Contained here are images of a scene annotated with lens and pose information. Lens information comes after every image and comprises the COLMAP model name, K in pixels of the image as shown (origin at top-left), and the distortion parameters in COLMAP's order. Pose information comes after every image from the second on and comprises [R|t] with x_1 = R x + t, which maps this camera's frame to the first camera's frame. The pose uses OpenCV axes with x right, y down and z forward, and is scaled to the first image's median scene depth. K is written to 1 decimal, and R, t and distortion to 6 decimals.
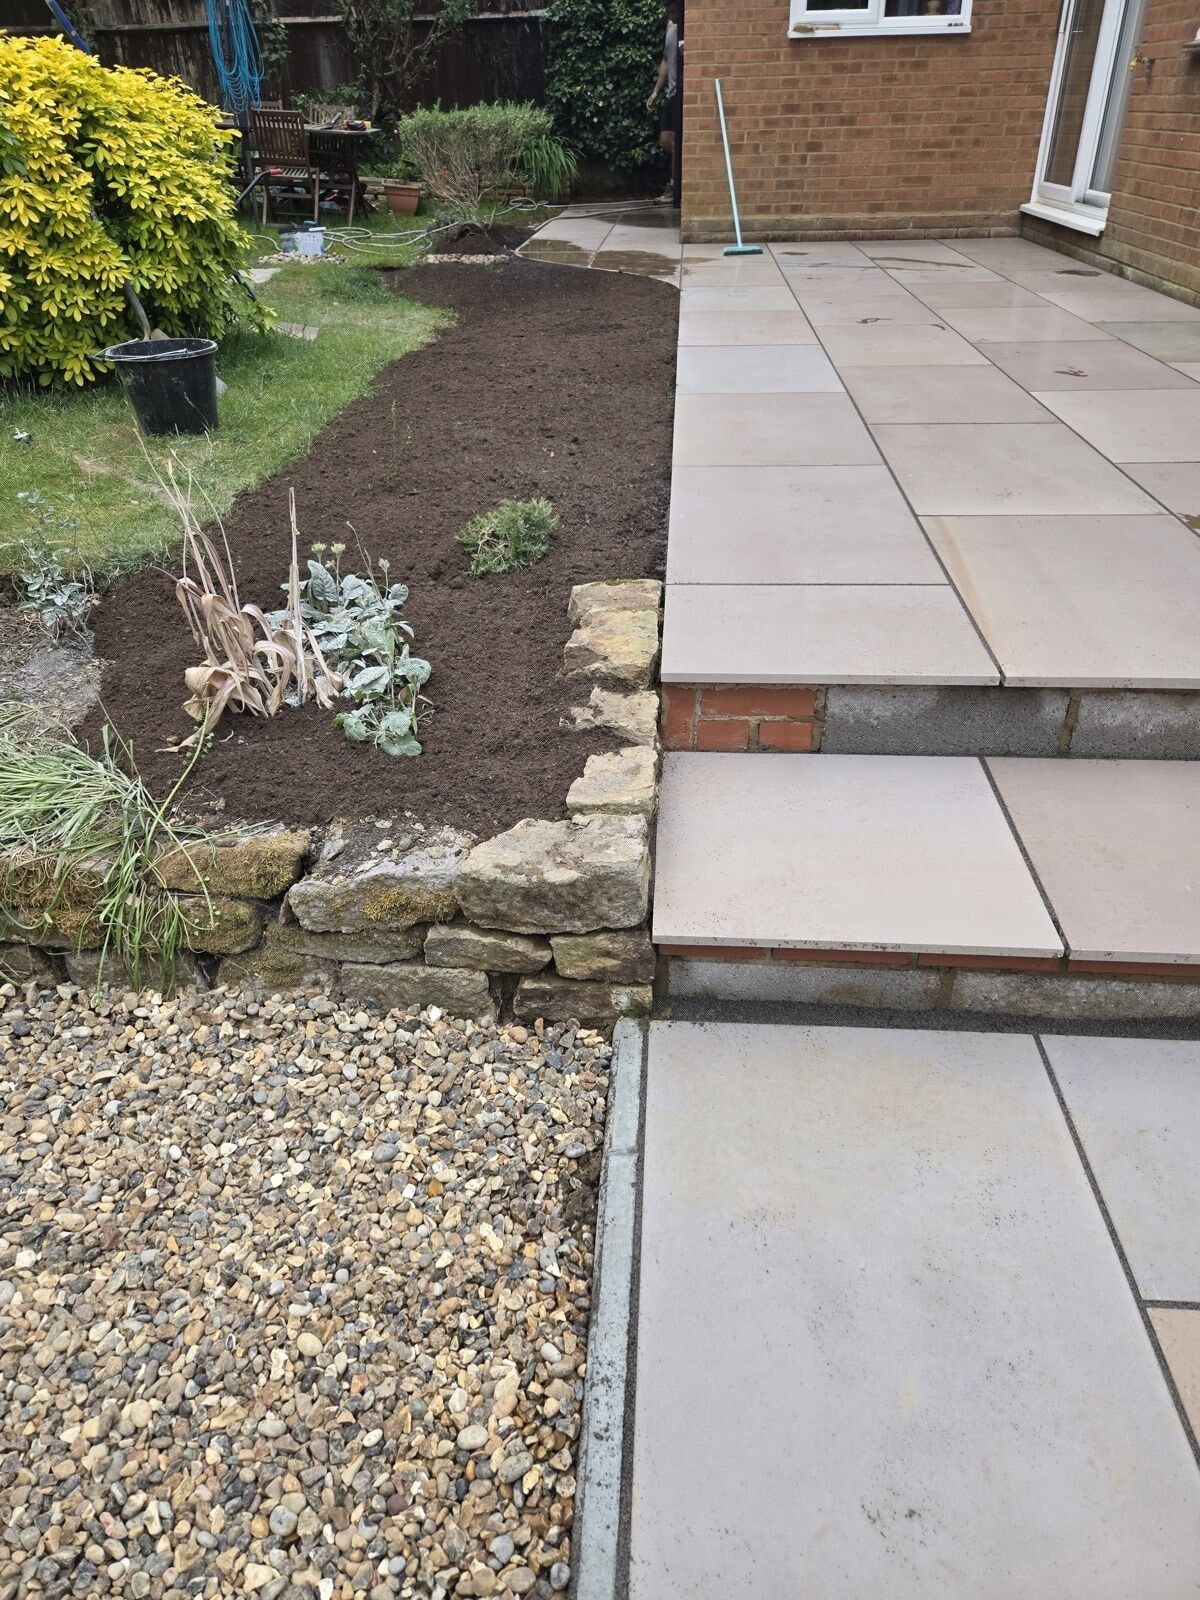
lens RADIAL K [[1069.4, 0, 605.2], [0, 1069.4, 794.7], [0, 0, 1]] dist [0.072971, -0.057996]
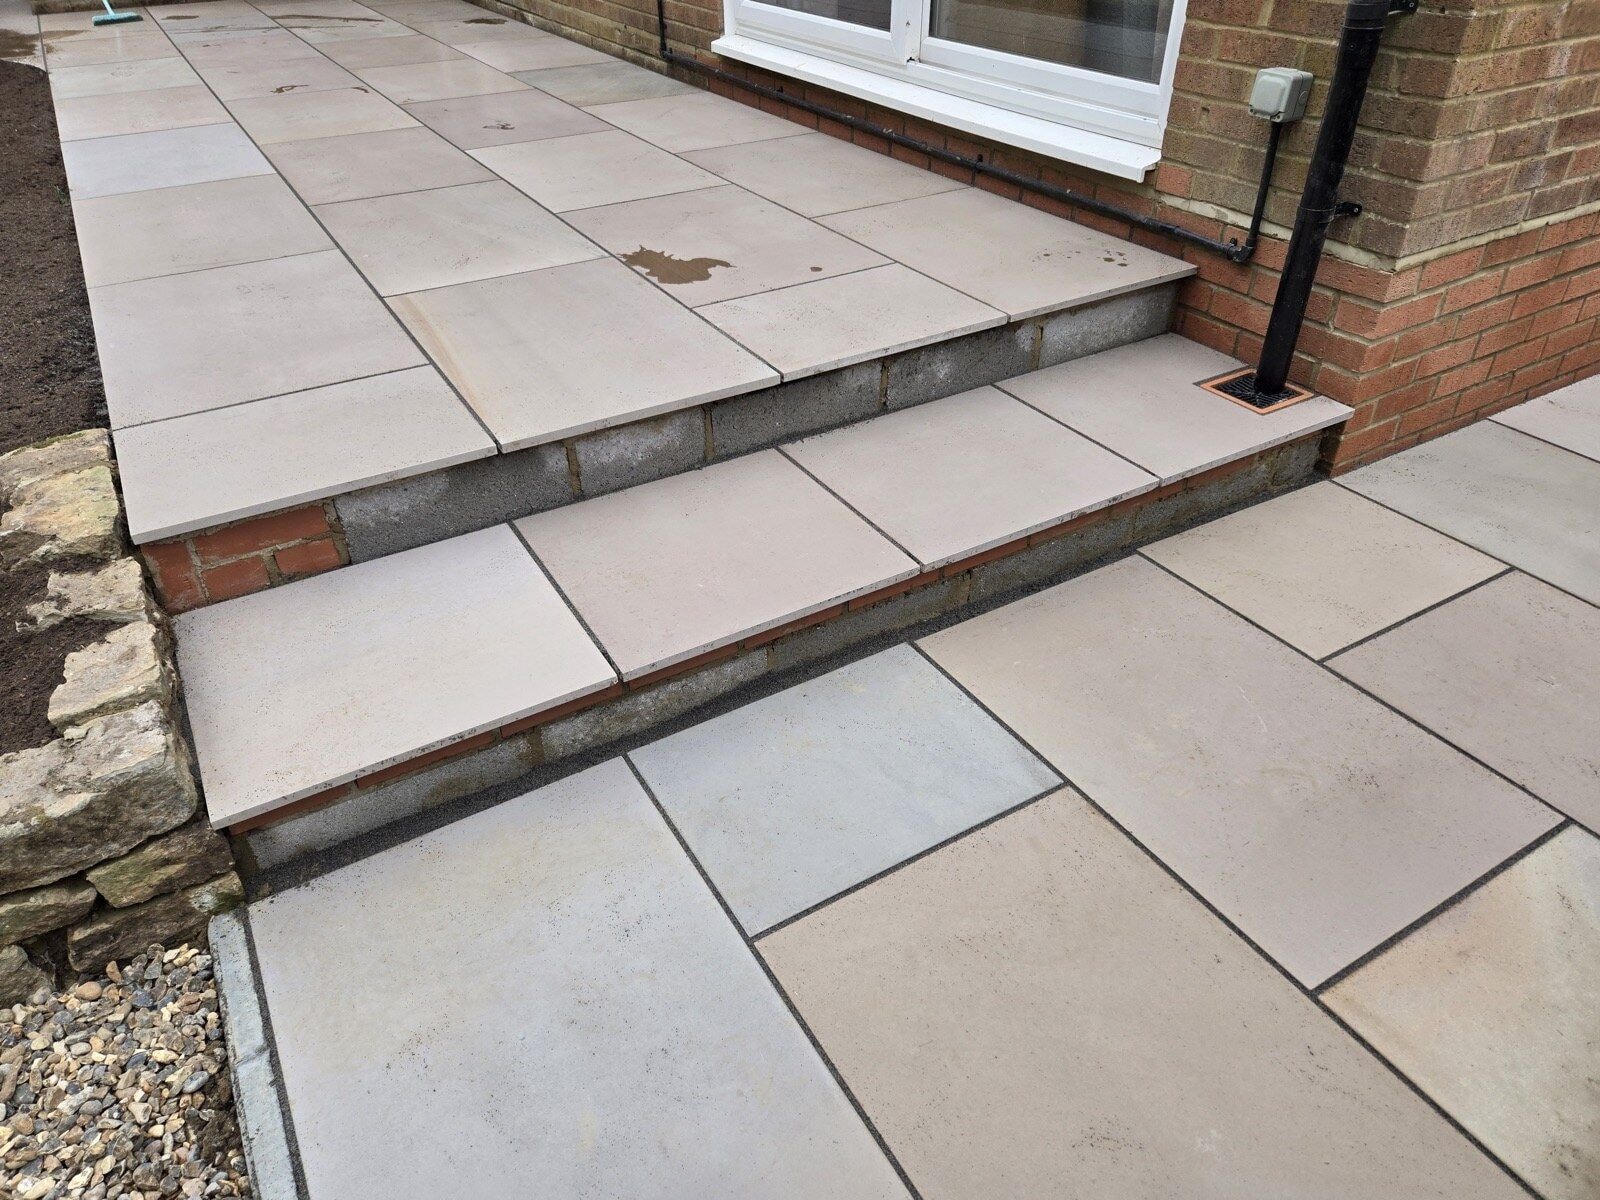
lens RADIAL K [[1069.4, 0, 782.1], [0, 1069.4, 587.8], [0, 0, 1]] dist [0.072971, -0.057996]
pose [[0.828906, -0.318777, 0.459669, 0.044855], [0.301148, 0.946793, 0.113545, -0.008522], [-0.471407, 0.044310, 0.880802, -0.027203]]
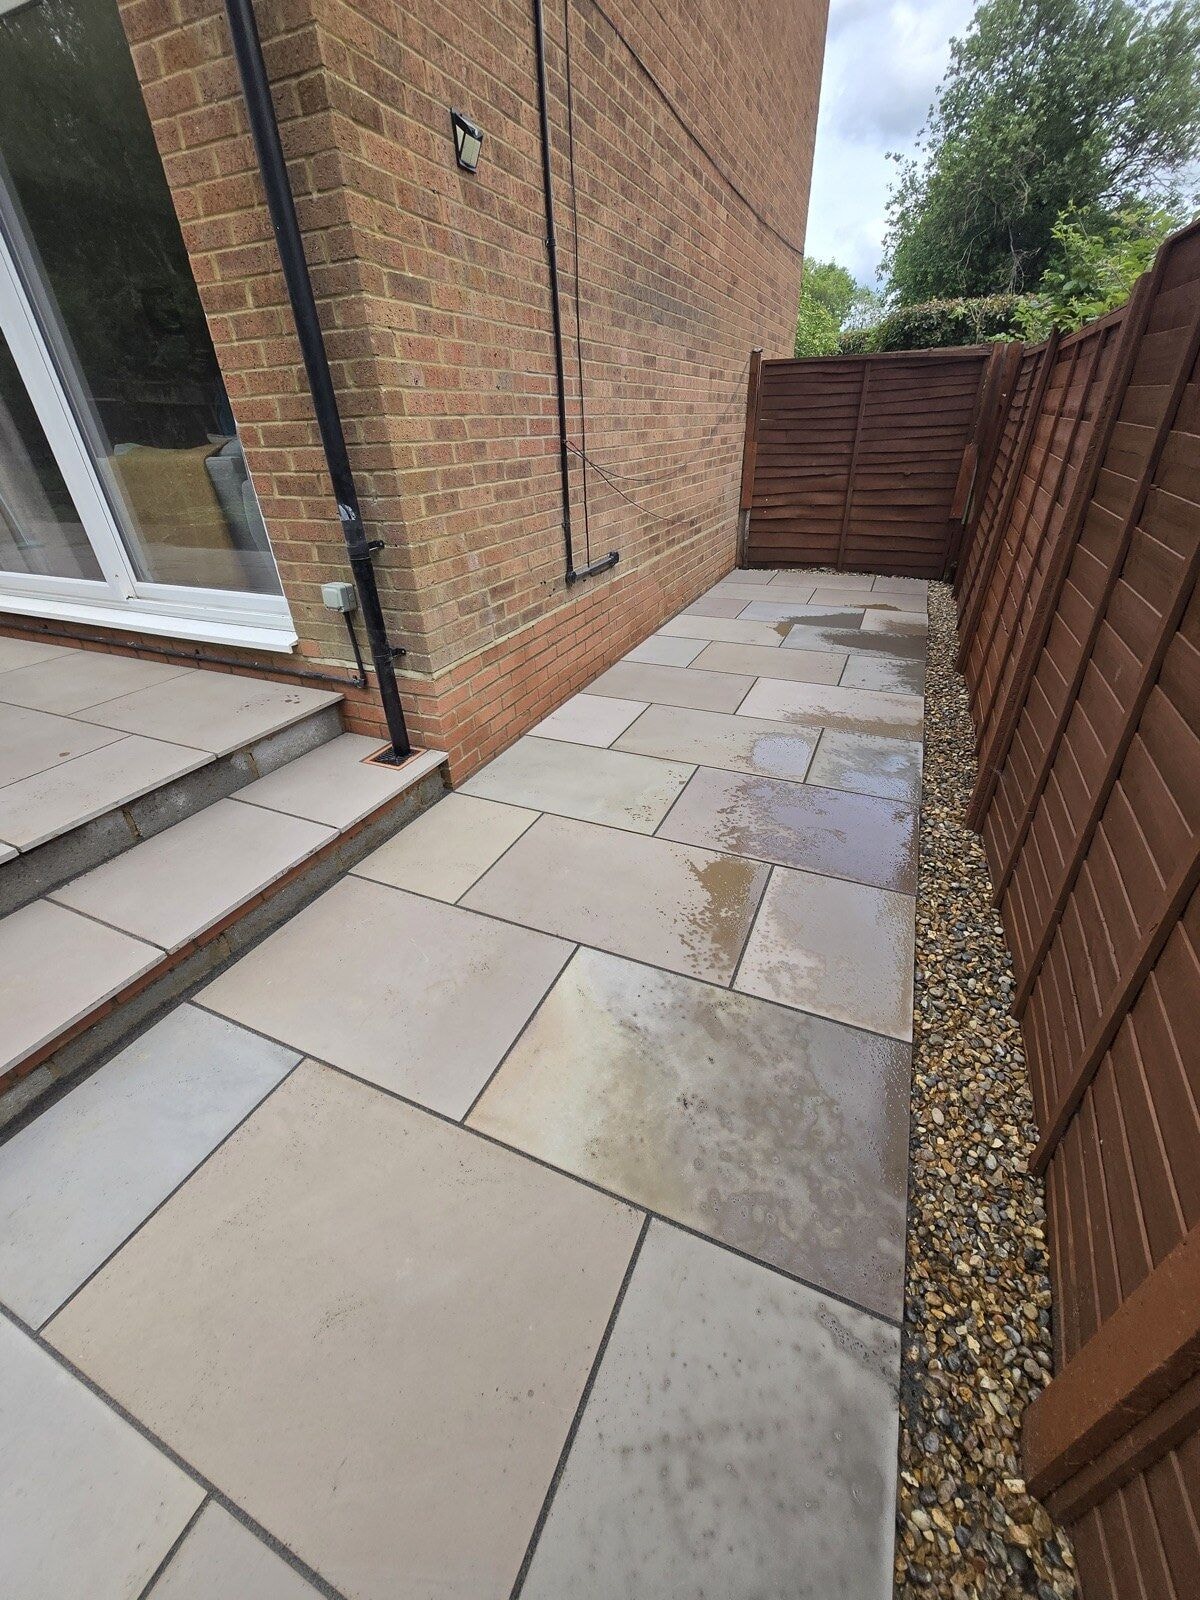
lens RADIAL K [[625.6, 0, 602.2], [0, 625.6, 796.8], [0, 0, 1]] dist [-0.001232, -0.000246]
pose [[0.351578, -0.473105, 0.807814, 0.180649], [0.519273, 0.816542, 0.252218, 0.029202], [-0.778940, 0.330802, 0.532749, -0.106771]]
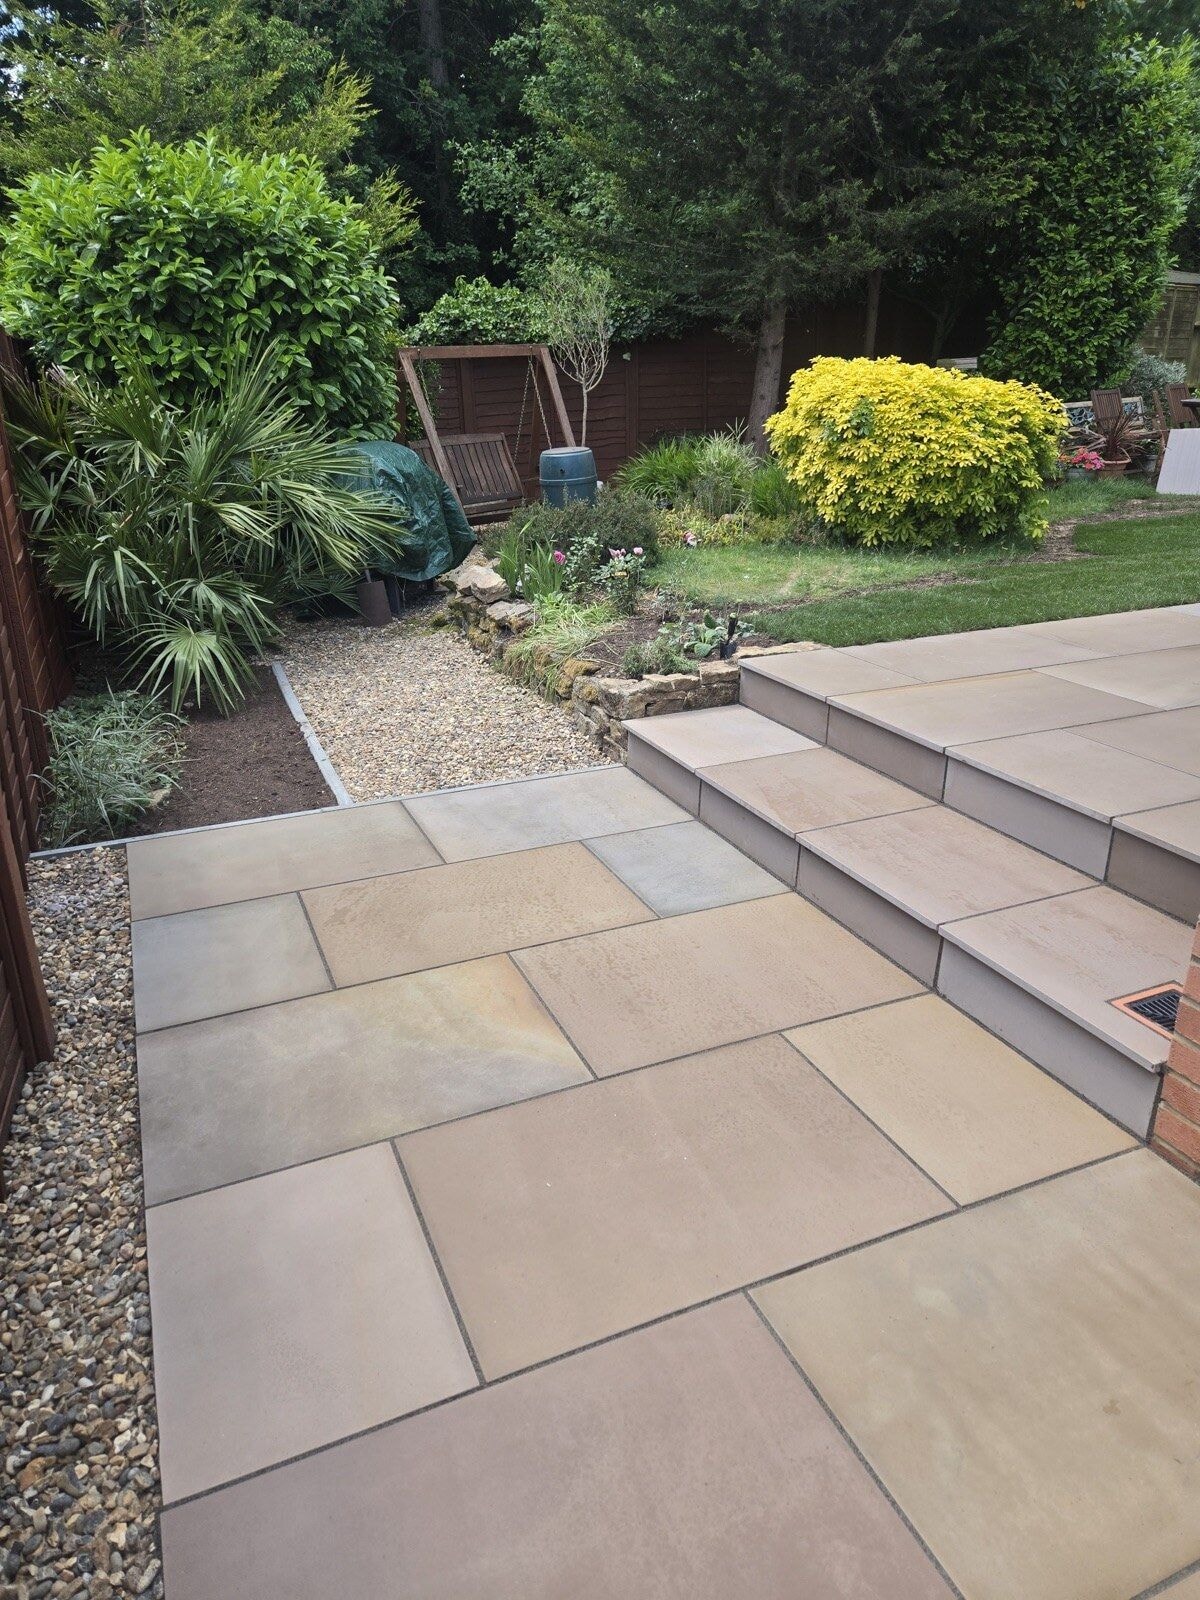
lens RADIAL K [[1069.4, 0, 595.9], [0, 1069.4, 813.6], [0, 0, 1]] dist [0.072971, -0.057996]
pose [[0.456137, 0.347456, -0.819276, 1.166242], [-0.480531, 0.871041, 0.101870, 0.048384], [0.749018, 0.347221, 0.564277, -0.229337]]
